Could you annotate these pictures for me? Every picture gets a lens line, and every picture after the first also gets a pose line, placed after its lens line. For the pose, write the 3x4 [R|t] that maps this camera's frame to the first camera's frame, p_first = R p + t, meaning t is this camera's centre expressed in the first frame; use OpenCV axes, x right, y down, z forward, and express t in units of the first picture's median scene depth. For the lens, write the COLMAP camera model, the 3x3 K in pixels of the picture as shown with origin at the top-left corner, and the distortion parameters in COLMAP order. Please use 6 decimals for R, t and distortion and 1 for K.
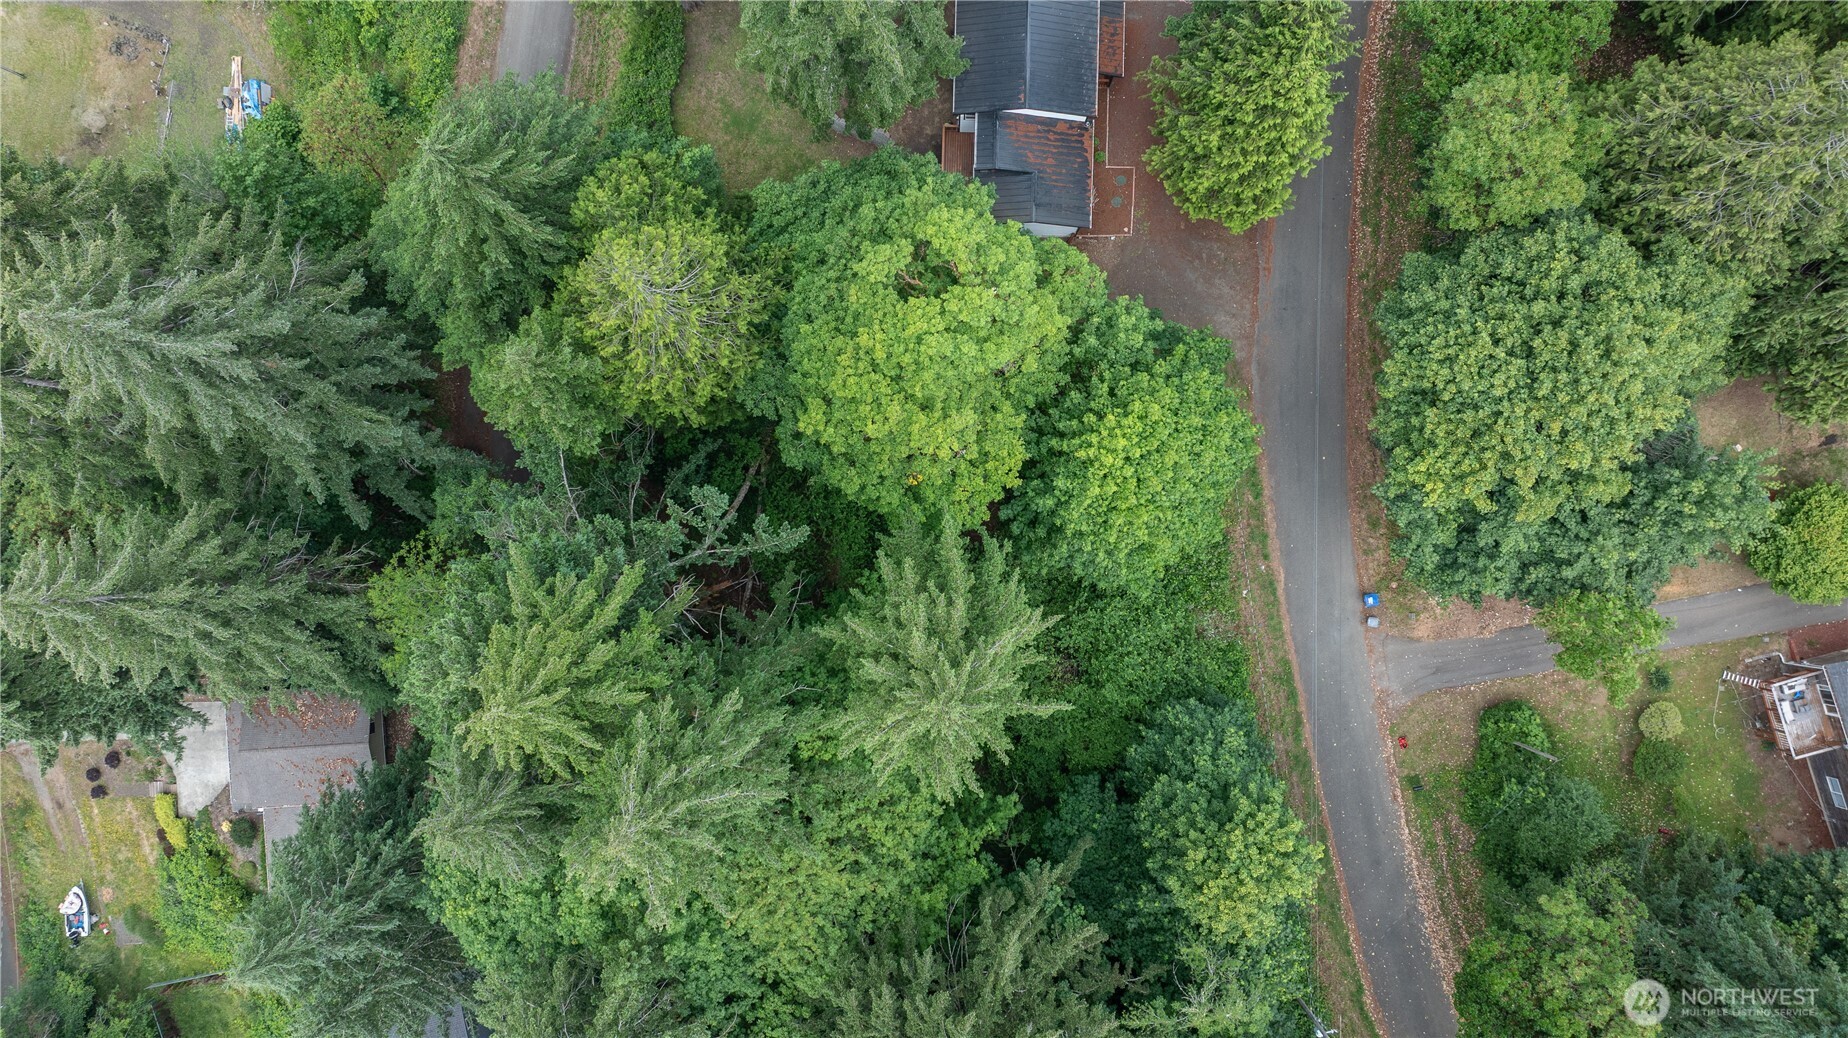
lens RADIAL K [[1297.9, 0, 915.5], [0, 1297.9, 532.3], [0, 0, 1]] dist [-0.031733, 0.016049]
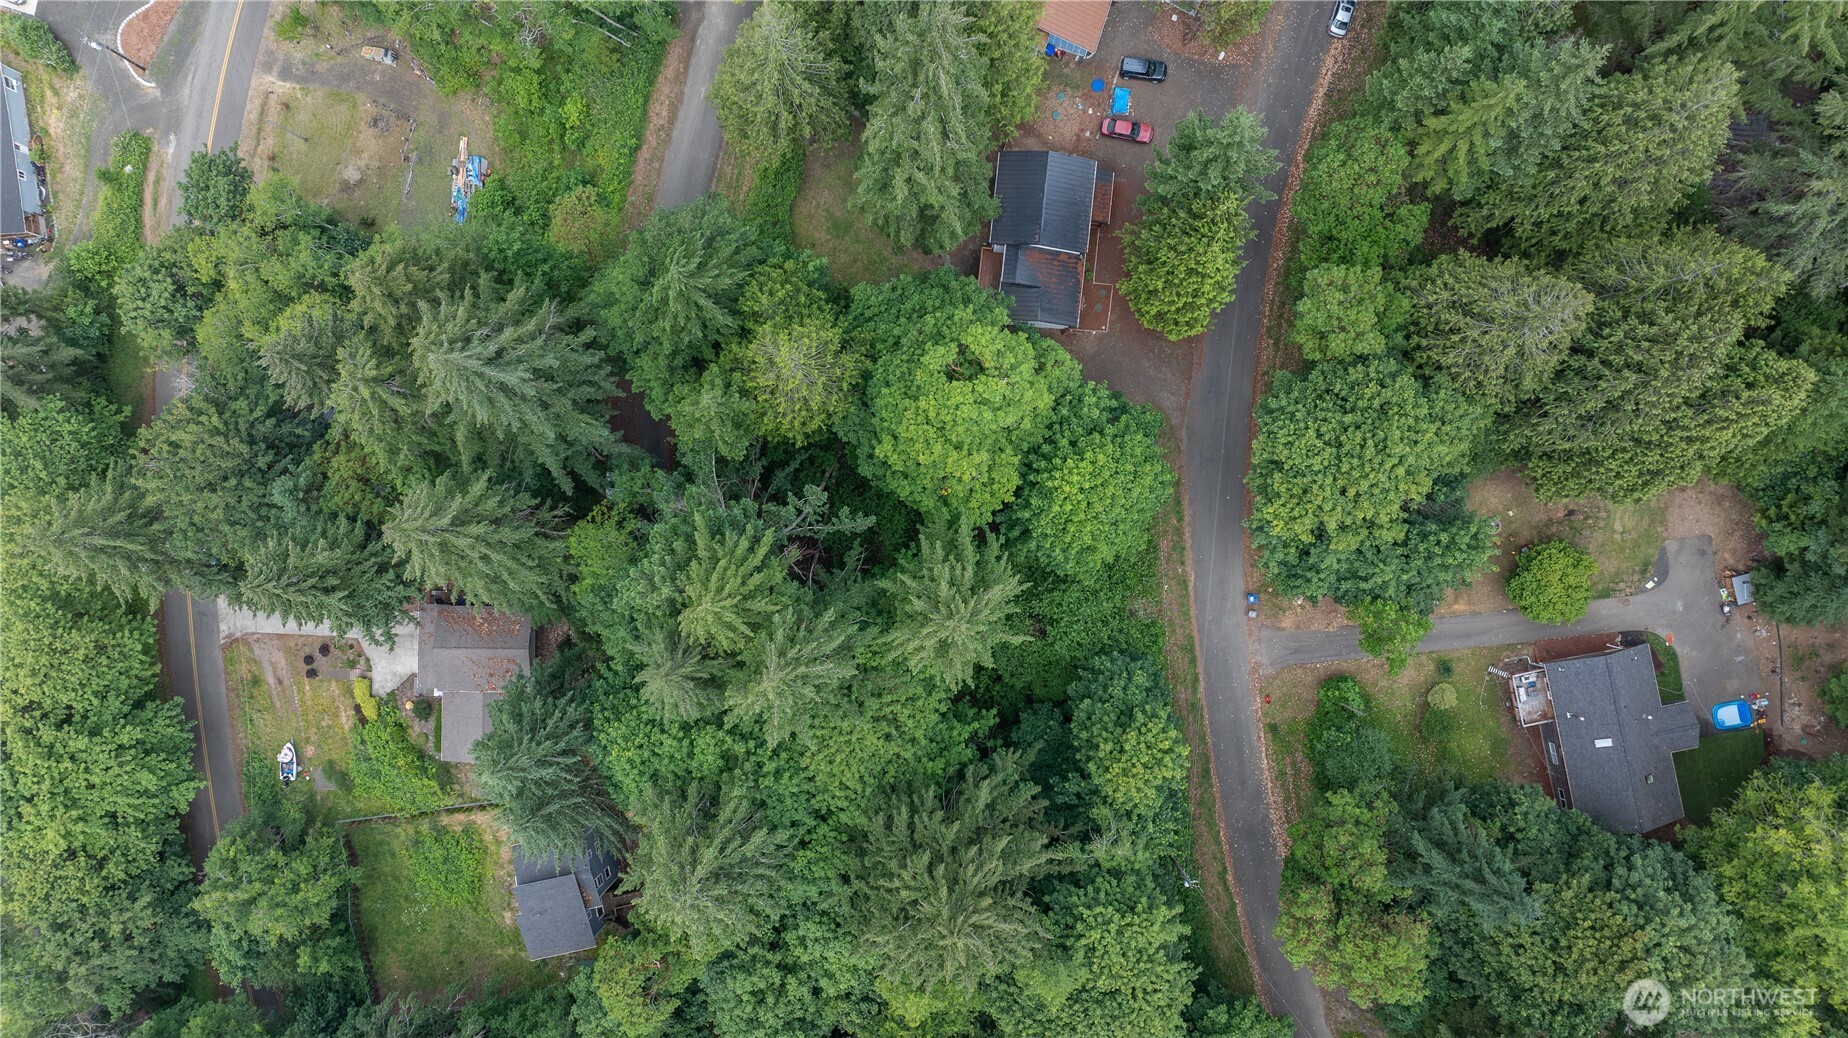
lens RADIAL K [[1297.9, 0, 901.8], [0, 1297.9, 546.6], [0, 0, 1]] dist [-0.031733, 0.016049]
pose [[0.996748, 0.079381, -0.013857, -0.025772], [-0.079230, 0.996794, 0.011108, 0.011361], [0.014694, -0.009974, 0.999842, -0.539872]]
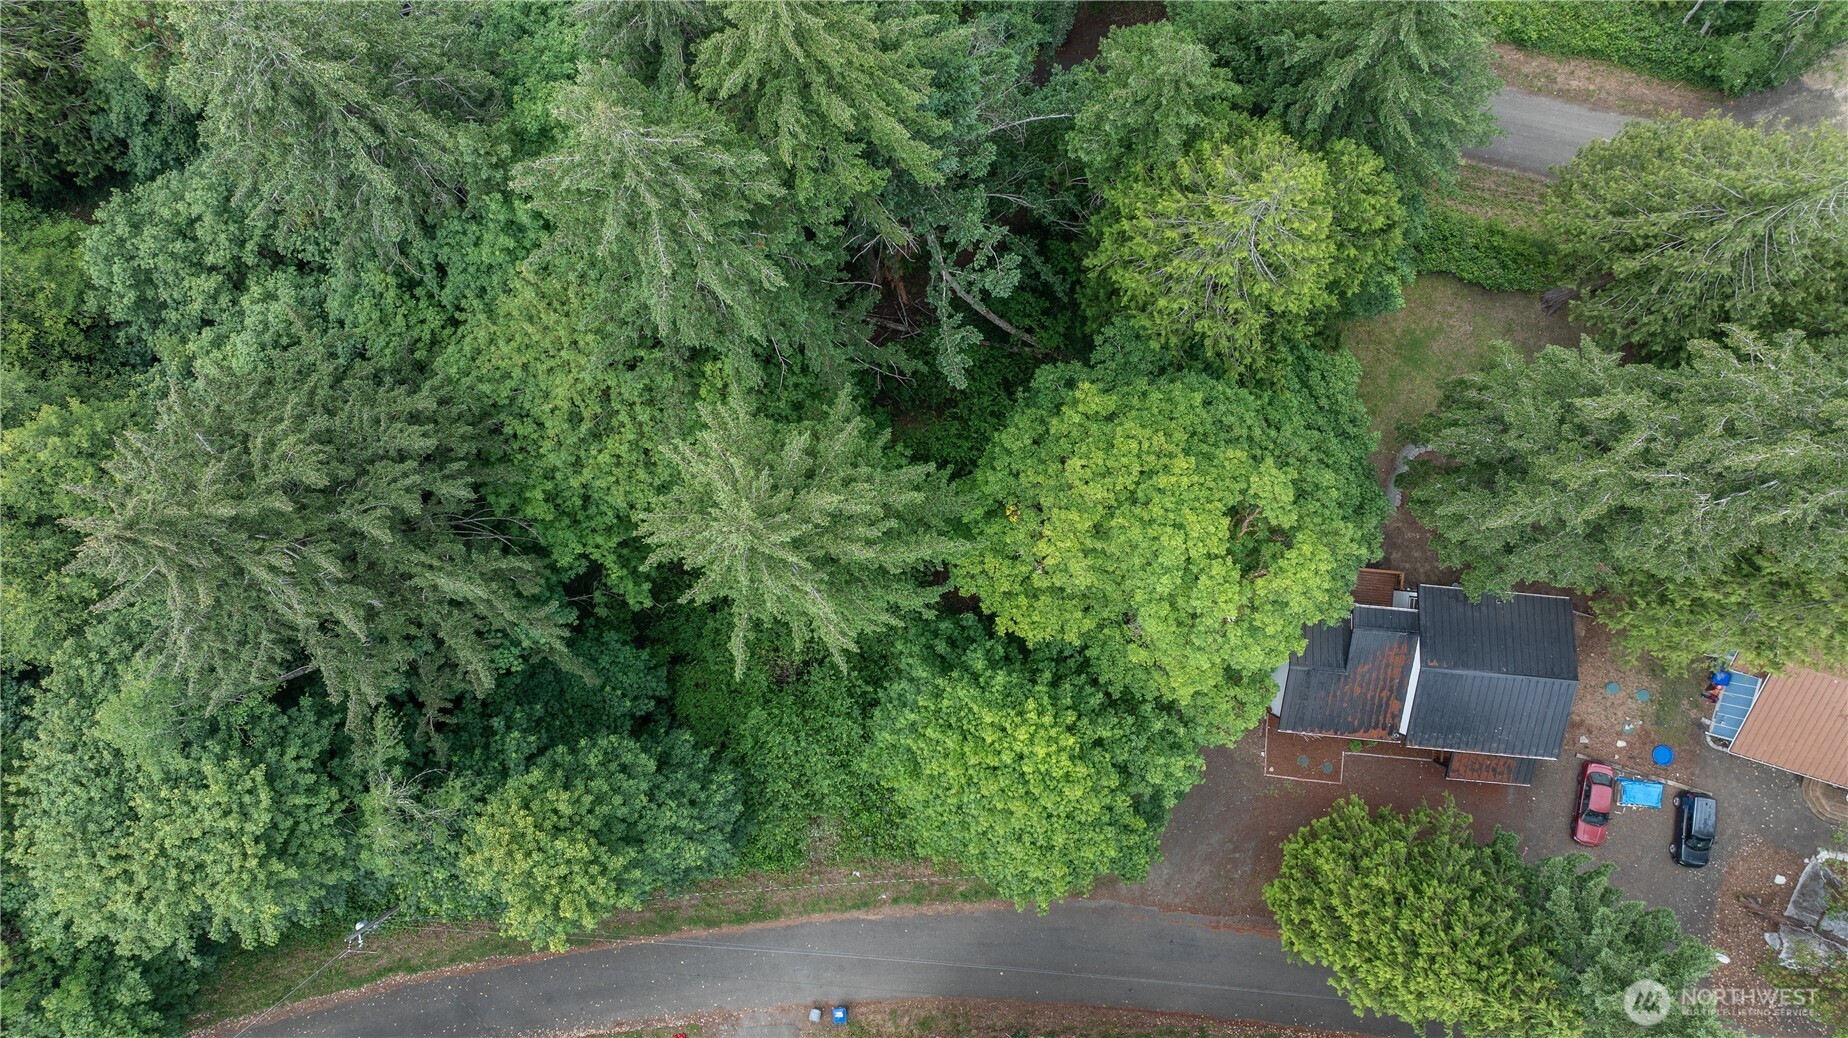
lens RADIAL K [[1297.9, 0, 908.6], [0, 1297.9, 512.1], [0, 0, 1]] dist [-0.031733, 0.016049]
pose [[-0.064628, 0.997896, -0.005142, 0.007776], [-0.997676, -0.064501, 0.021942, 0.009318], [0.021564, 0.006548, 0.999746, 0.124146]]
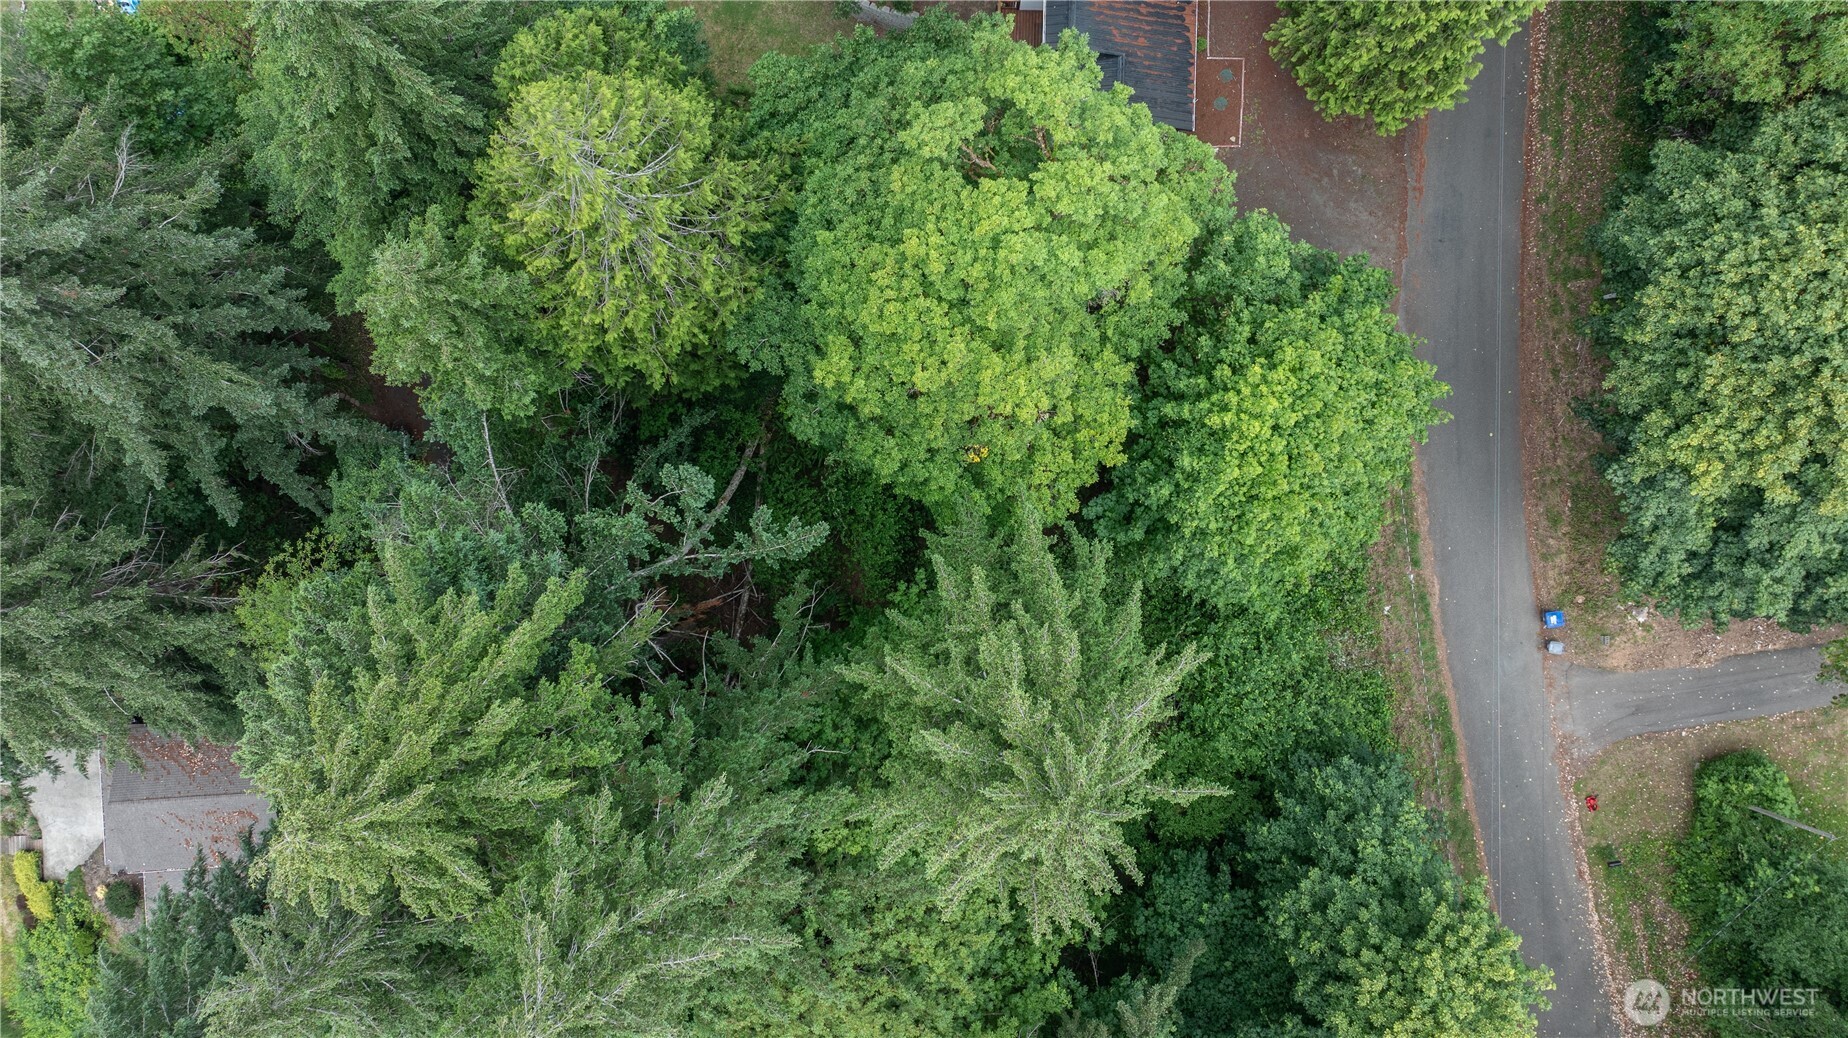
lens RADIAL K [[1297.9, 0, 929.4], [0, 1297.9, 514.8], [0, 0, 1]] dist [-0.031733, 0.016049]
pose [[0.999927, 0.000918, 0.012044, -0.034275], [-0.000736, 0.999886, -0.015087, 0.002524], [-0.012057, 0.015077, 0.999814, 0.284436]]
